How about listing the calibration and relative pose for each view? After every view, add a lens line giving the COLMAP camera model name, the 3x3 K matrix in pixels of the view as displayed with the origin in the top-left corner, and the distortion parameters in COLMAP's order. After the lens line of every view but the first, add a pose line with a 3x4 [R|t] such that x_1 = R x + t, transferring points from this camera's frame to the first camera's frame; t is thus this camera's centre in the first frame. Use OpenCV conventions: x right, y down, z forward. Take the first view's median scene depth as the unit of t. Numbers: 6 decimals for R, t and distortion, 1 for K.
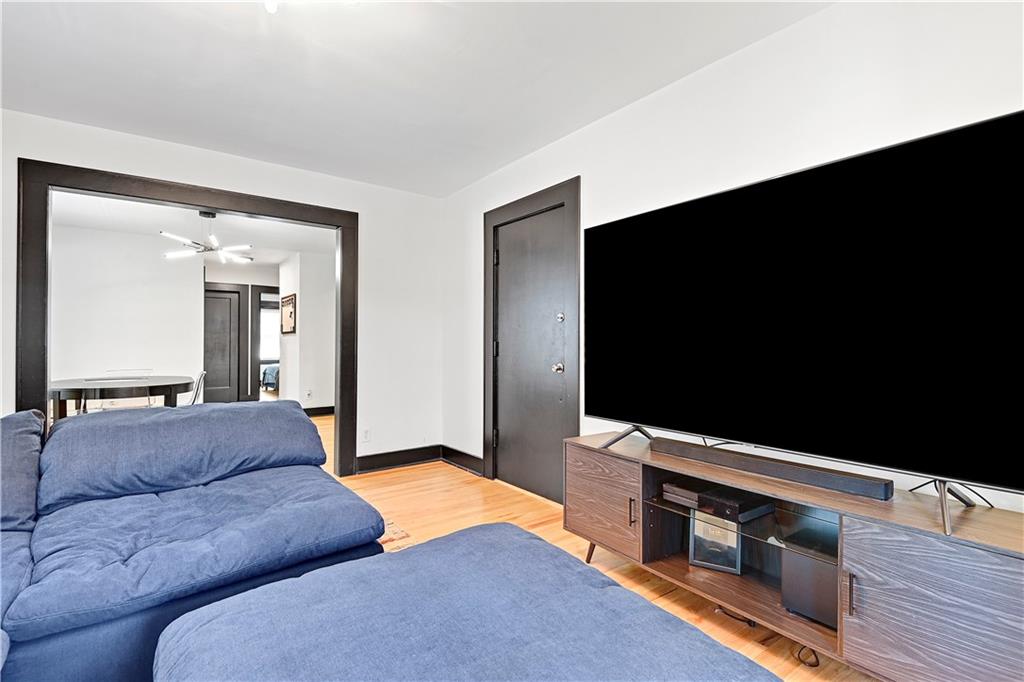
lens RADIAL K [[478.3, 0, 504.5], [0, 478.3, 345.2], [0, 0, 1]] dist [0.040602, -0.000498]
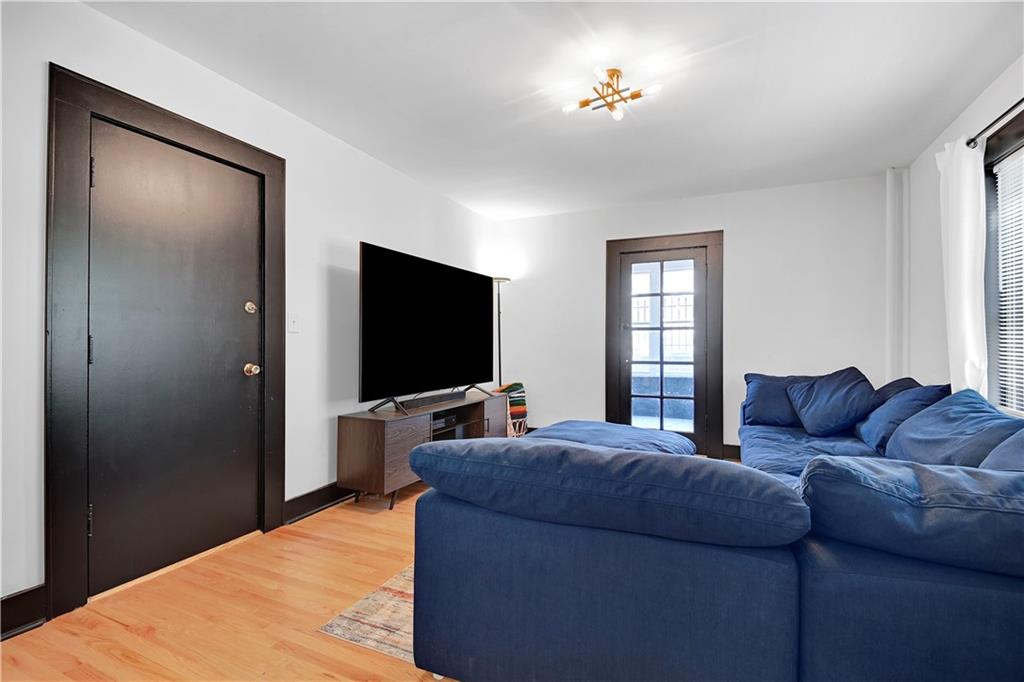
lens RADIAL K [[478.3, 0, 504.5], [0, 478.3, 345.2], [0, 0, 1]] dist [0.040602, -0.000498]
pose [[-0.487114, -0.006619, 0.873313, -1.577412], [-0.004176, 0.999978, 0.005249, 0.006218], [-0.873329, -0.001090, -0.487130, 1.974133]]
